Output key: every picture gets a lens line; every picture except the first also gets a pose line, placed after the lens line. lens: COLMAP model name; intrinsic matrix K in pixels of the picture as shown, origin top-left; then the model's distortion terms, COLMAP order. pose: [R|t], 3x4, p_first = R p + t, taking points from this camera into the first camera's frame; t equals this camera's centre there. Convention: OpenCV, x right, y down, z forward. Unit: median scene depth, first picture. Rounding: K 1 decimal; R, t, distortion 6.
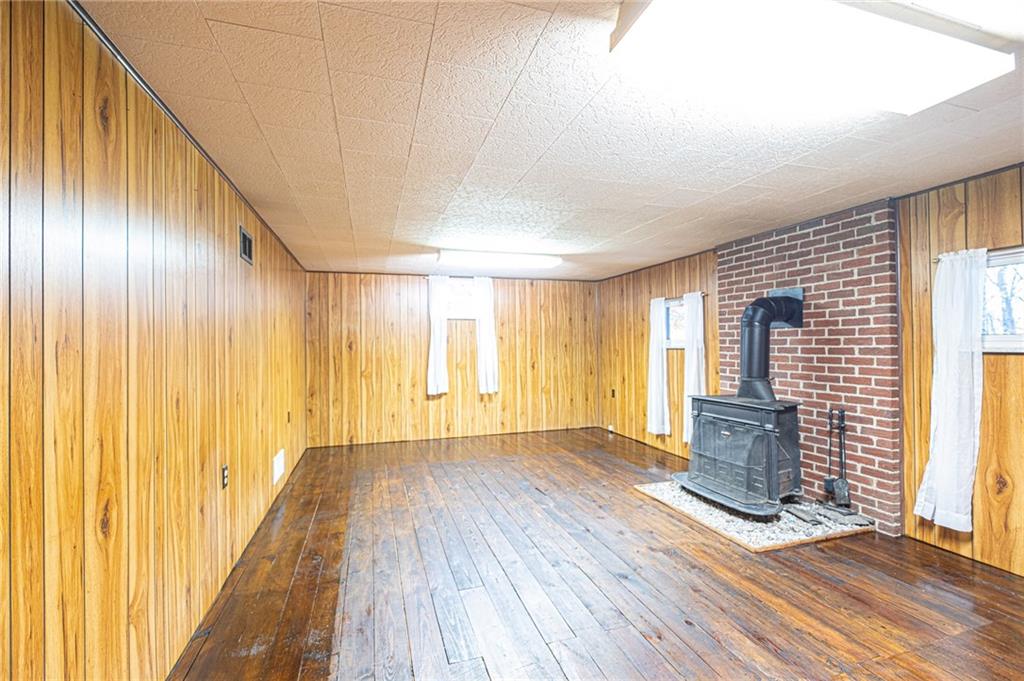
lens RADIAL K [[440.0, 0, 509.7], [0, 440.0, 341.7], [0, 0, 1]] dist [-0.007891, -0.001890]
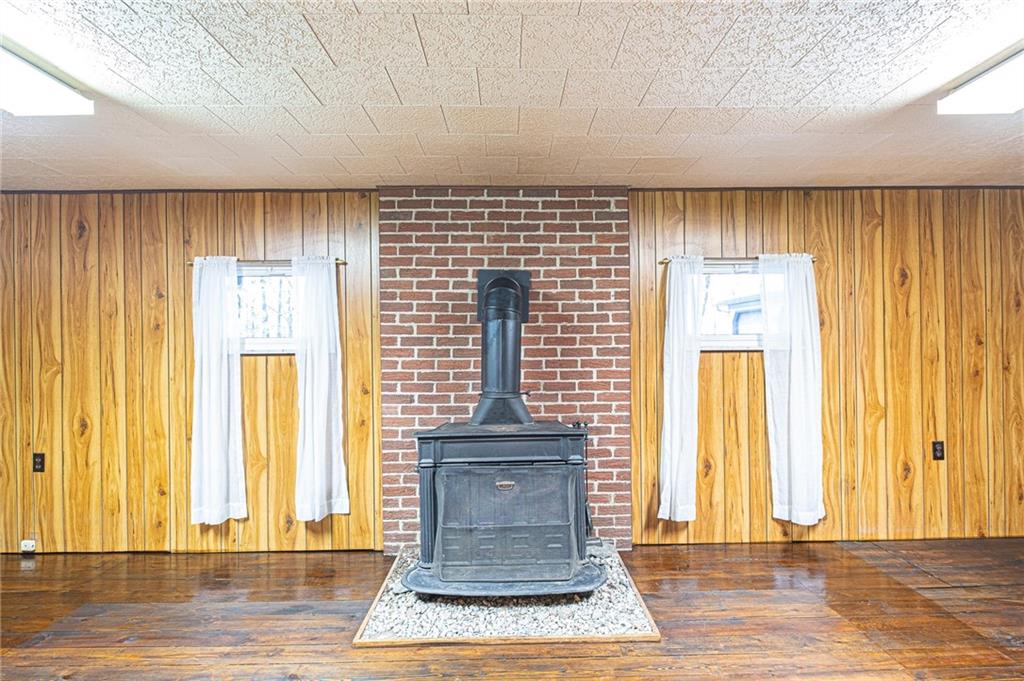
lens RADIAL K [[563.4, 0, 514.4], [0, 563.4, 339.1], [0, 0, 1]] dist [-0.010534, 0.002079]
pose [[0.288087, 0.010178, 0.957550, -0.311443], [0.001305, 0.999938, -0.011021, 0.008032], [-0.957603, 0.004425, 0.288056, 0.801635]]
